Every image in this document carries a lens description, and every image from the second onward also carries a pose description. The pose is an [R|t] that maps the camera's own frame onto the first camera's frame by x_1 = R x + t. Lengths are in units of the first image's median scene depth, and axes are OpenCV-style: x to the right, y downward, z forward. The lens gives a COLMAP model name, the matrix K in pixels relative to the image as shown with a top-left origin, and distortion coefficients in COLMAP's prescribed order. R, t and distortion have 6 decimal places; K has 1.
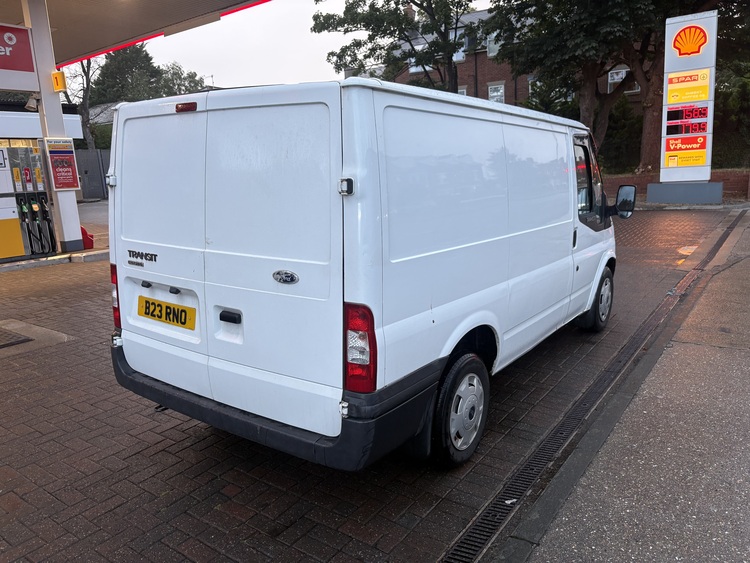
lens RADIAL K [[564.8, 0, 373.4], [0, 564.8, 280.3], [0, 0, 1]] dist [0.063106, -0.070530]
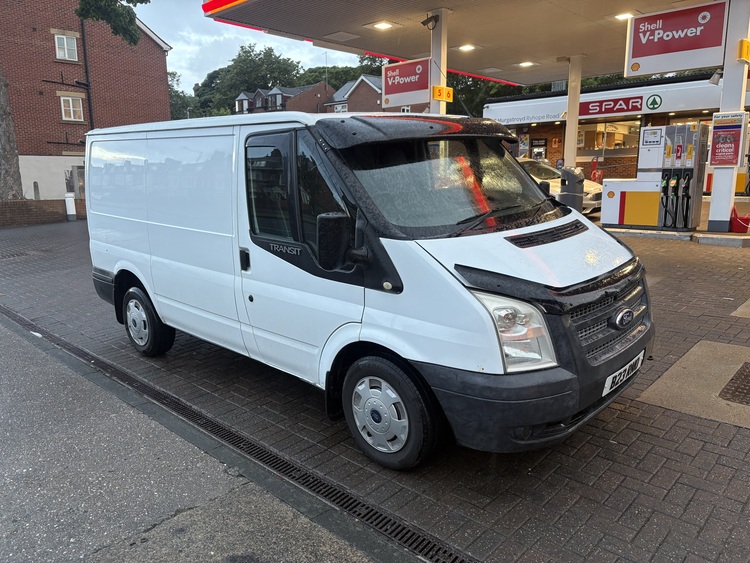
lens RADIAL K [[564.8, 0, 381.9], [0, 564.8, 282.2], [0, 0, 1]] dist [0.063106, -0.070530]
pose [[-0.131261, 0.242702, -0.961180, 0.283213], [-0.169690, 0.949758, 0.262991, -0.073868], [0.976717, 0.197623, -0.083482, 0.317775]]
